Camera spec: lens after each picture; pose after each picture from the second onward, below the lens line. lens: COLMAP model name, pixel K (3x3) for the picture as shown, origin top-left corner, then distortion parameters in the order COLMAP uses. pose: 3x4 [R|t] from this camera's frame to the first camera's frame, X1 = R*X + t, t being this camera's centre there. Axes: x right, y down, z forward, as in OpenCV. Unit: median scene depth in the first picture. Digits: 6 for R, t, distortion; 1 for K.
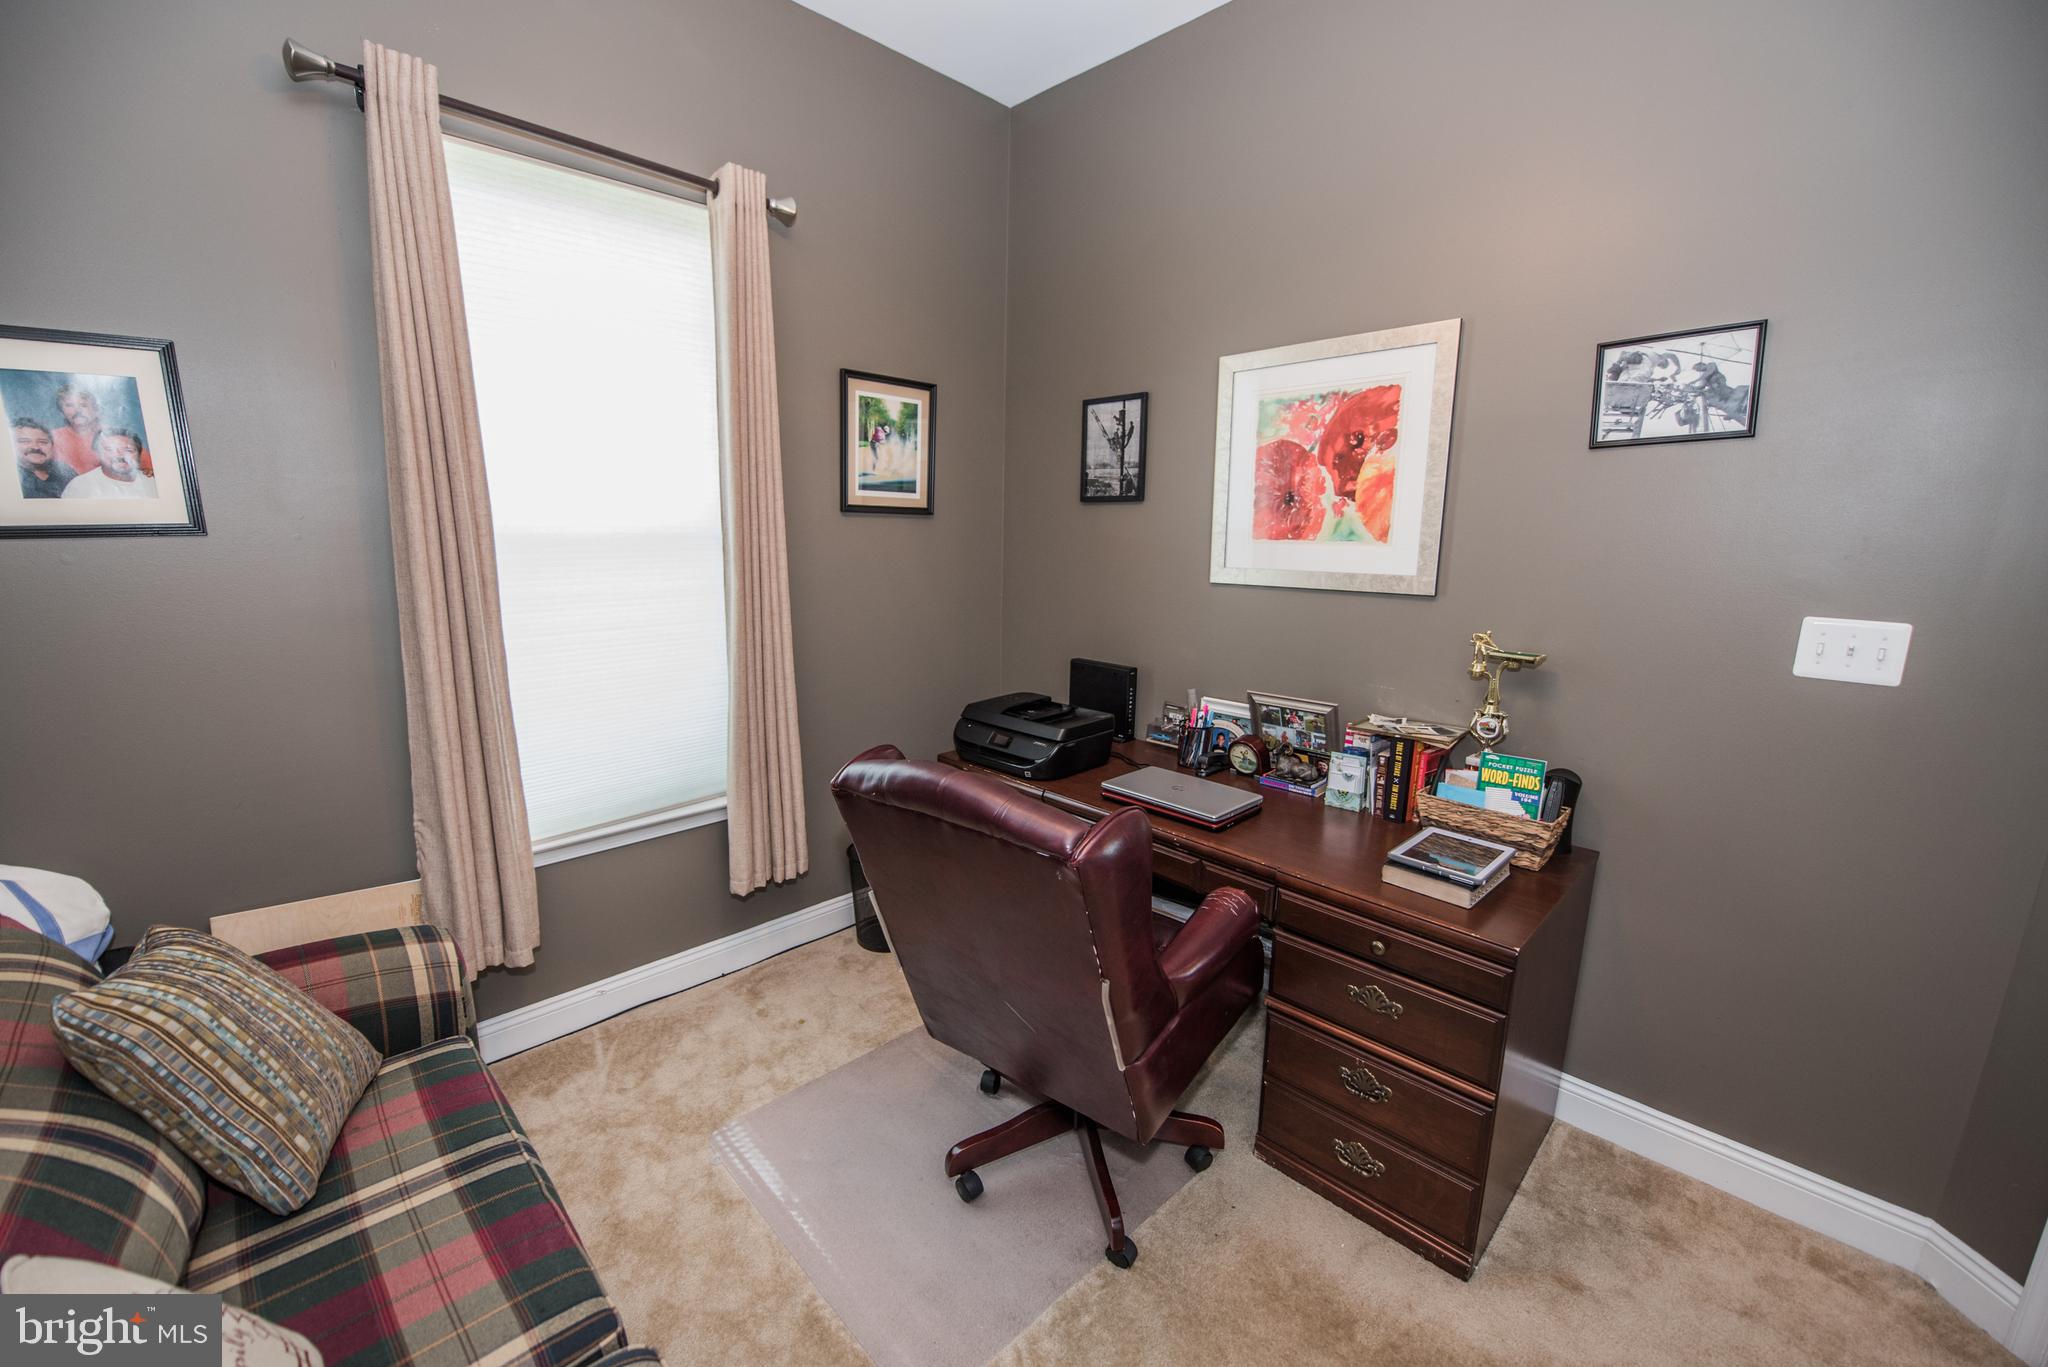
lens RADIAL K [[814.5, 0, 1016.8], [0, 814.5, 685.2], [0, 0, 1]] dist [-0.014705, -0.003028]
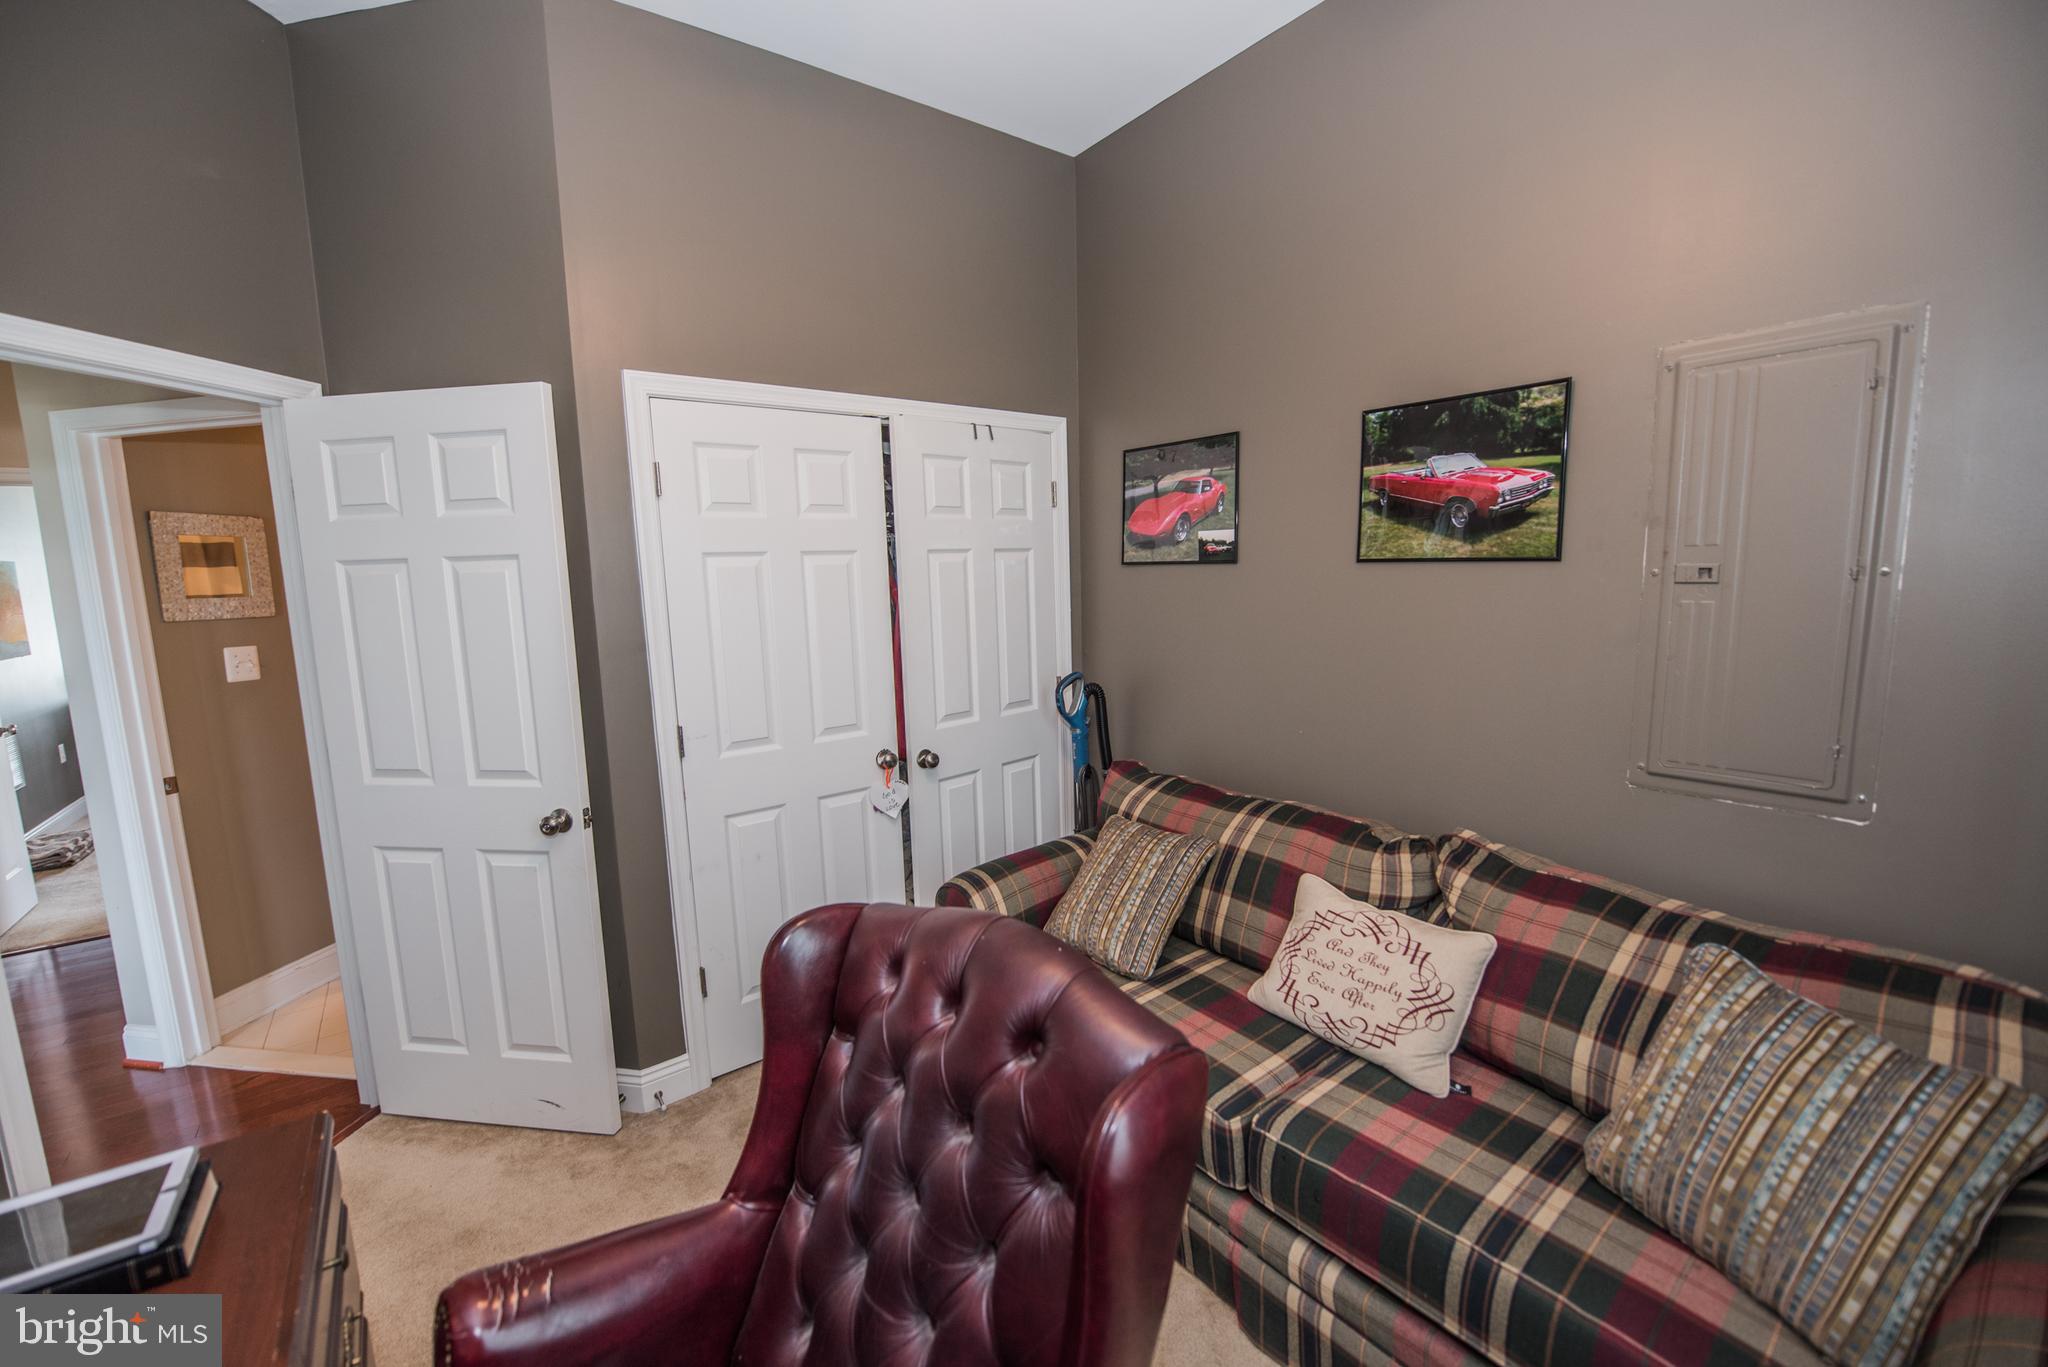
lens RADIAL K [[814.5, 0, 1016.8], [0, 814.5, 685.2], [0, 0, 1]] dist [-0.014705, -0.003028]
pose [[-0.991170, -0.004811, 0.132511, -0.121726], [0.039888, 0.942236, 0.332566, -0.217072], [-0.126457, 0.334915, -0.933724, 1.022332]]
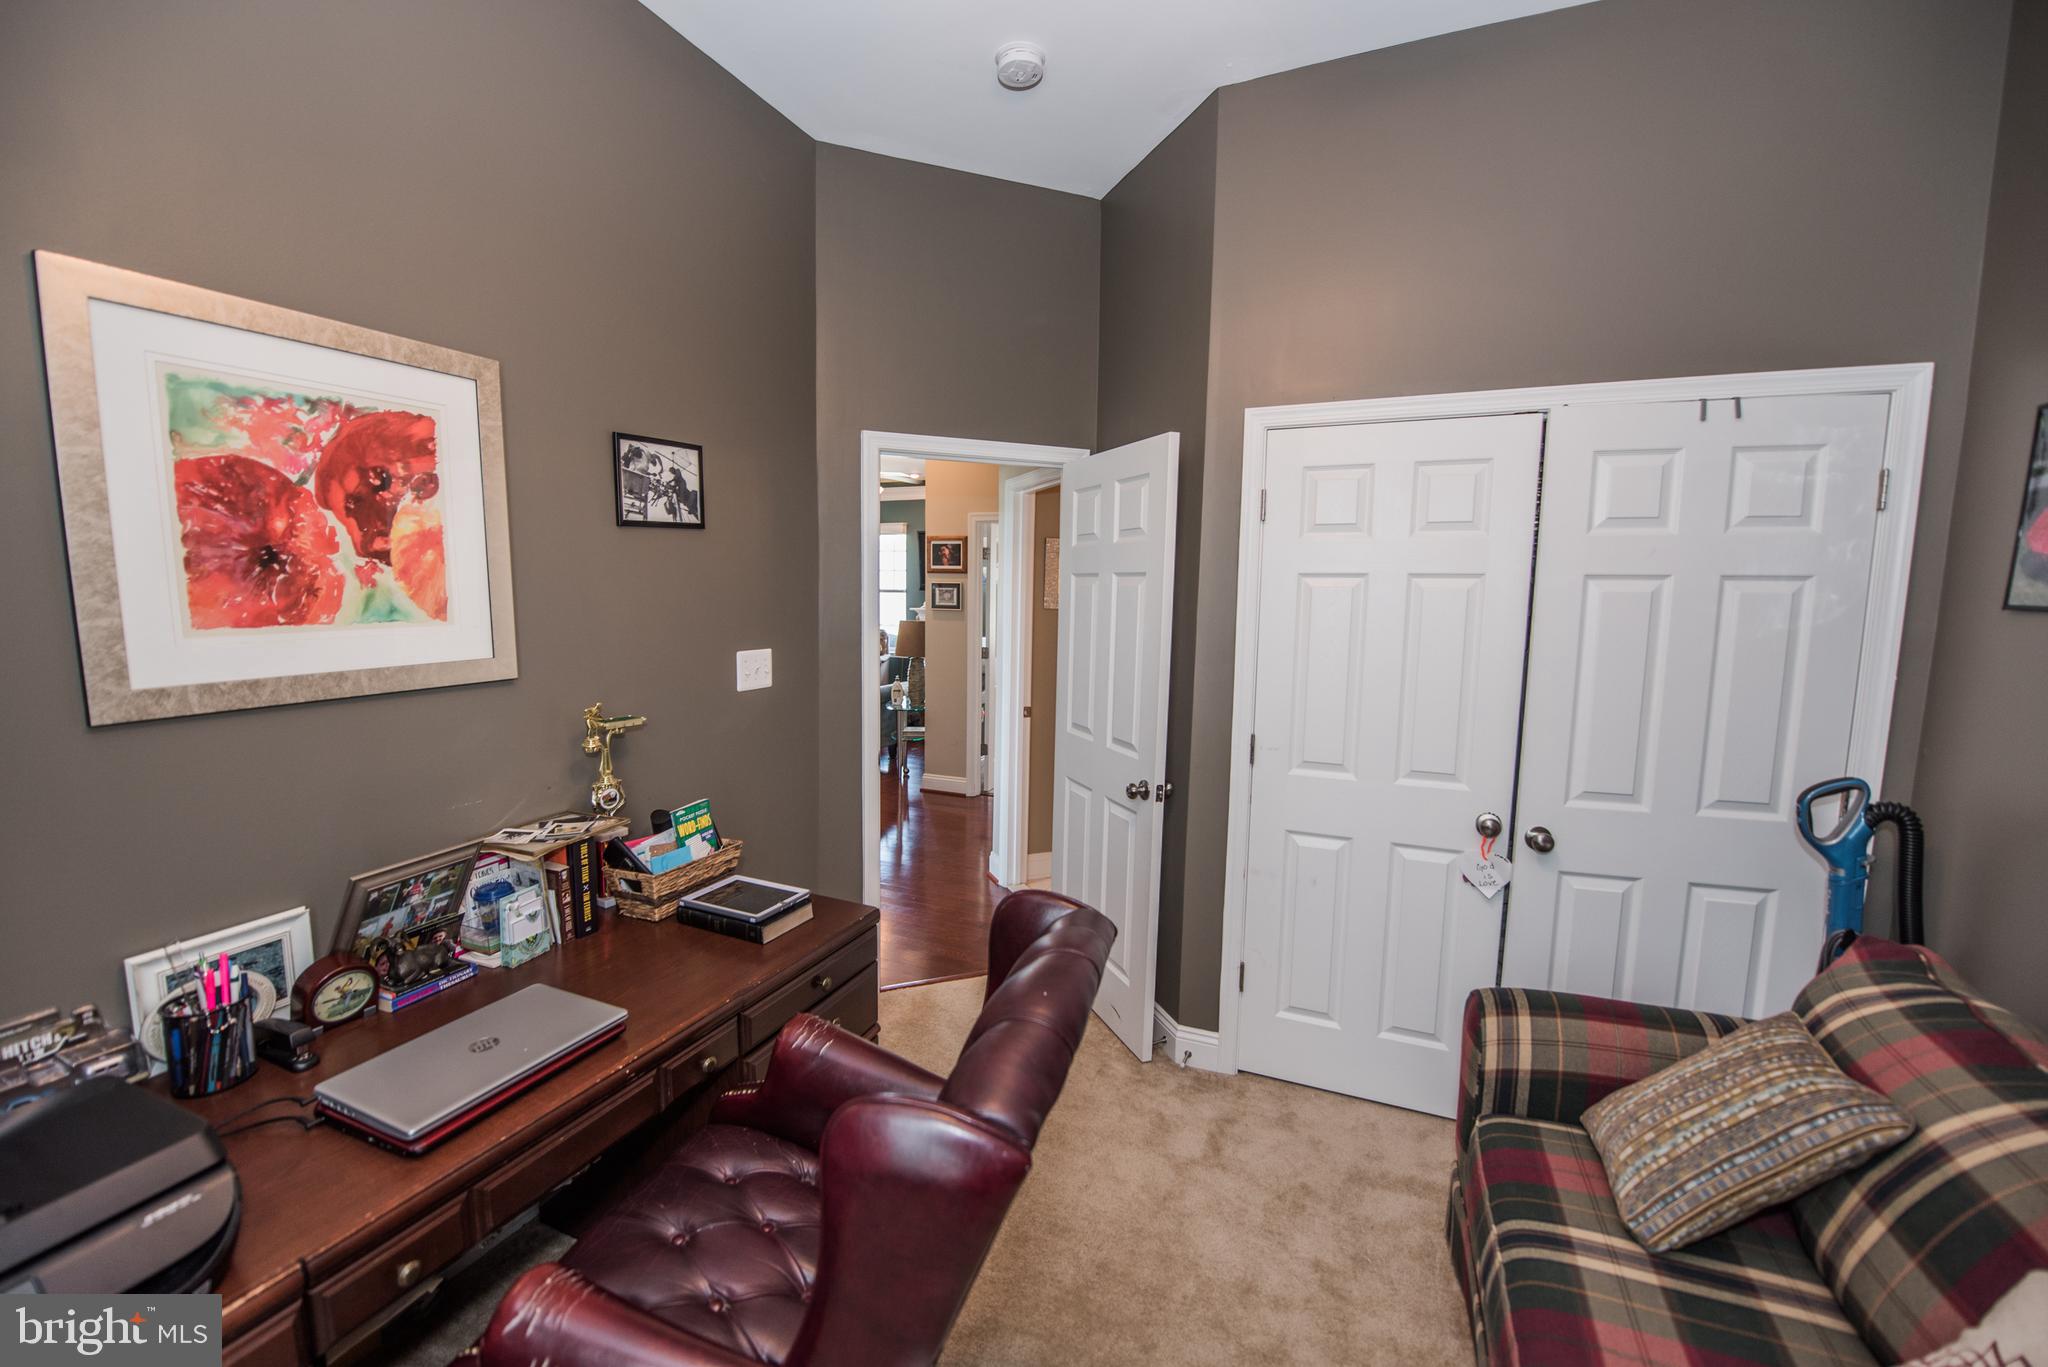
lens RADIAL K [[814.5, 0, 1016.8], [0, 814.5, 685.2], [0, 0, 1]] dist [-0.014705, -0.003028]
pose [[-0.371658, -0.127708, 0.919544, -0.452828], [0.165015, 0.965633, 0.200804, -0.181351], [-0.913586, 0.226369, -0.337812, 0.781385]]
